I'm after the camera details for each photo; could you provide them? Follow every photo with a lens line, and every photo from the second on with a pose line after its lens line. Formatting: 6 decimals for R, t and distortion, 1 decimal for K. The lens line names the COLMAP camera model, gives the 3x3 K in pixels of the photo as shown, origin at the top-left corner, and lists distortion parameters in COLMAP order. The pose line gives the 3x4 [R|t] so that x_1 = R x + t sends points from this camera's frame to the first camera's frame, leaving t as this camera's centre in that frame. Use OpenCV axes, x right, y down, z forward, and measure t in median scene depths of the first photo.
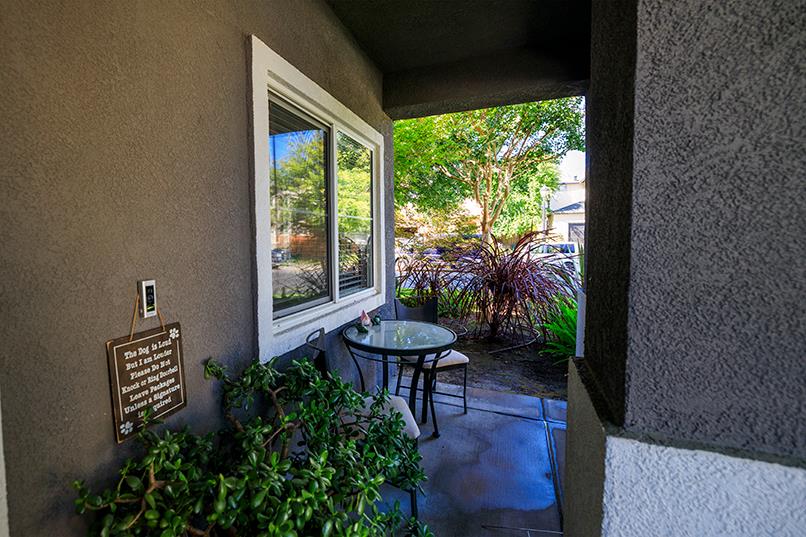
lens RADIAL K [[337.0, 0, 402.2], [0, 337.0, 268.6], [0, 0, 1]] dist [-0.001710, -0.000208]
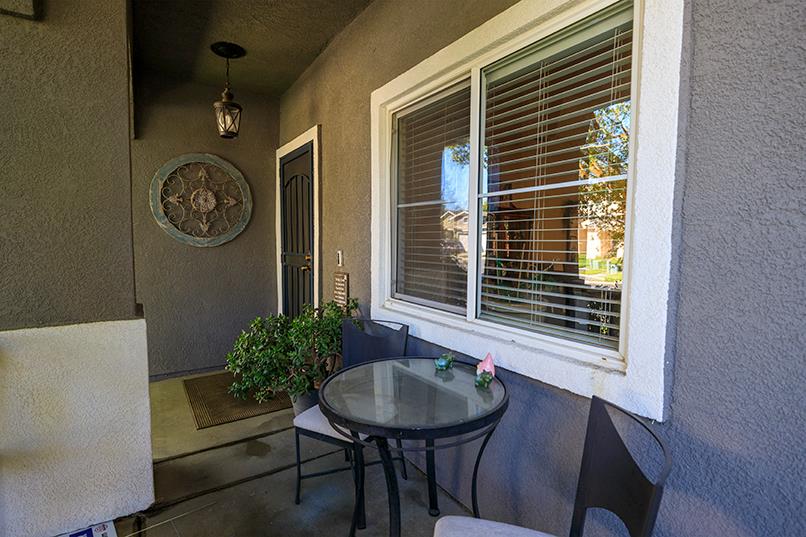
lens RADIAL K [[395.5, 0, 403.4], [0, 395.5, 266.9], [0, 0, 1]] dist [-0.000716, -0.000016]
pose [[-0.609782, 0.063134, -0.790051, 0.666408], [-0.063846, 0.989670, 0.128364, -0.136112], [0.789993, 0.128716, -0.599452, 1.703899]]
